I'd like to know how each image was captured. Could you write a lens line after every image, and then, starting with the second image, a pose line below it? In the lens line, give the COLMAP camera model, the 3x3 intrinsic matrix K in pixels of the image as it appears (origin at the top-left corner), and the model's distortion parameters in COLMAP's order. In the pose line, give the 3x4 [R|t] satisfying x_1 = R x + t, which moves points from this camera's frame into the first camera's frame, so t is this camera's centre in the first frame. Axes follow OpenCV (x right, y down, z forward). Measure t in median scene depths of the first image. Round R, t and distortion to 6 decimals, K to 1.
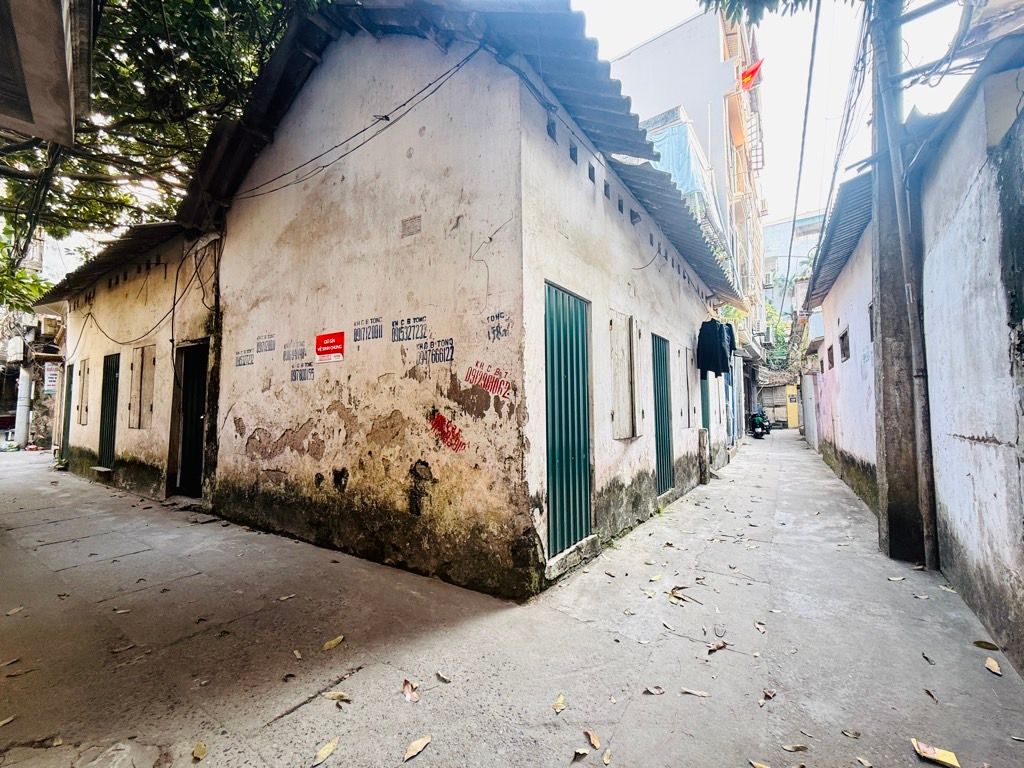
lens RADIAL K [[403.1, 0, 513.1], [0, 403.1, 383.9], [0, 0, 1]] dist [-0.001323, 0.000340]
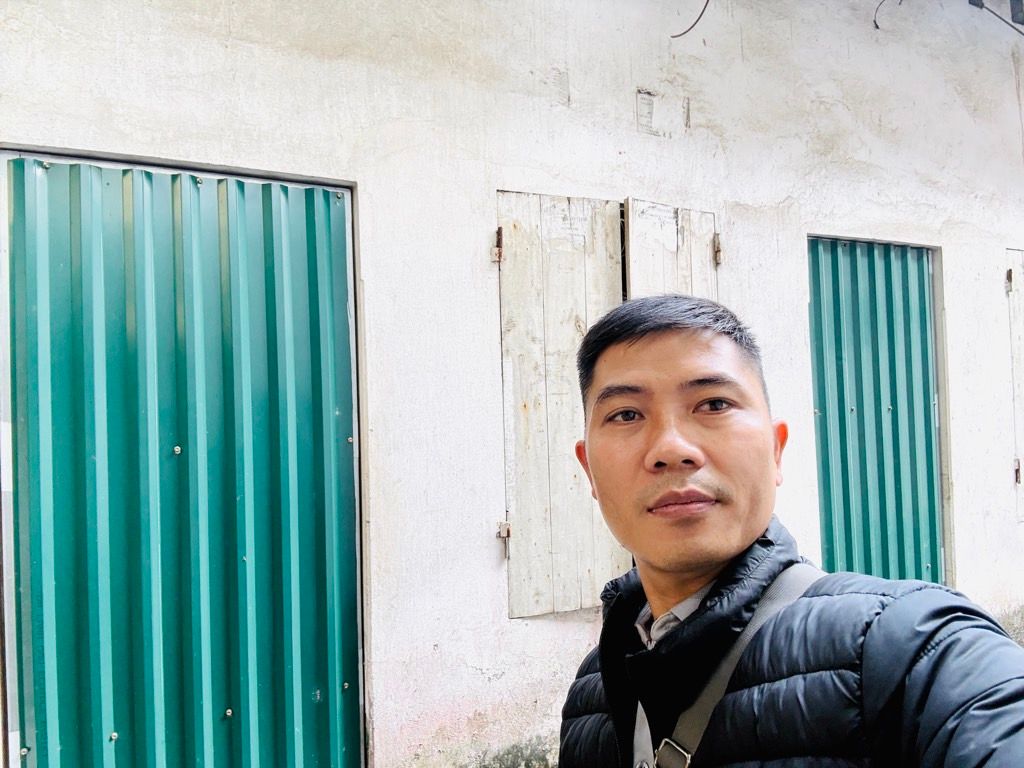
lens RADIAL K [[671.8, 0, 511.5], [0, 671.8, 381.1], [0, 0, 1]] dist [0.047187, -0.053527]
pose [[0.881303, -0.027547, -0.471749, 0.516969], [0.055058, 0.997486, 0.044610, -0.069172], [0.469334, -0.065288, 0.880604, 0.579511]]
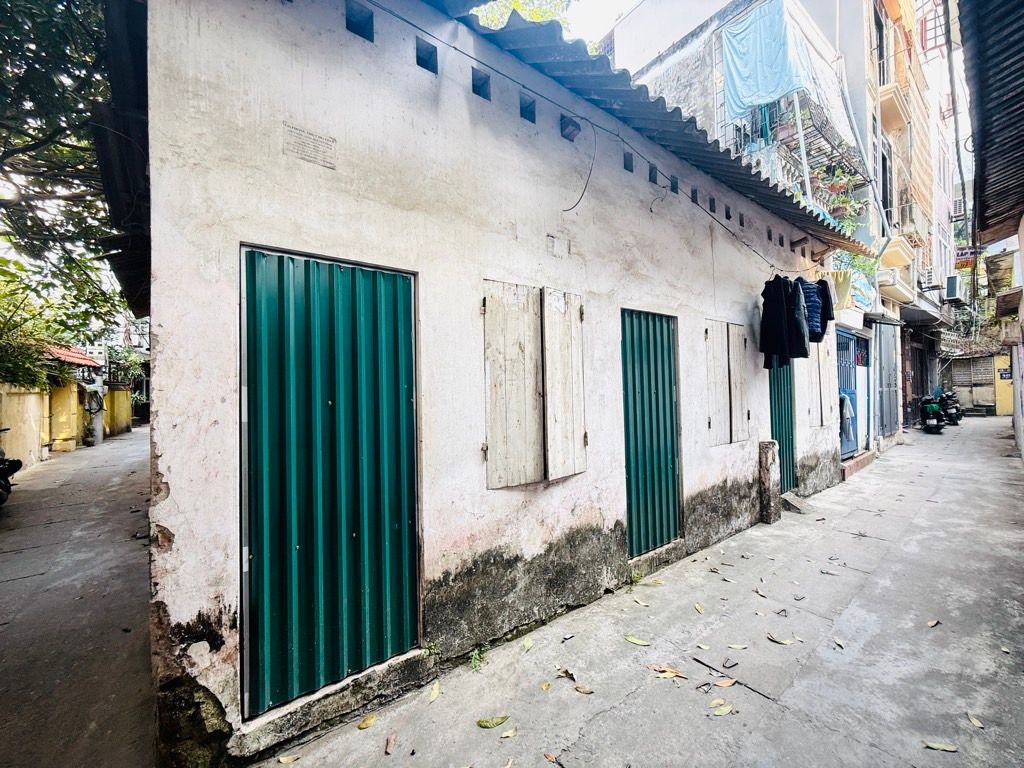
lens RADIAL K [[403.1, 0, 516.9], [0, 403.1, 382.8], [0, 0, 1]] dist [-0.001323, 0.000340]
pose [[0.955767, -0.017916, -0.293579, 0.498308], [0.032986, 0.998375, 0.046461, -0.058149], [0.292270, -0.054089, 0.954805, 0.438862]]
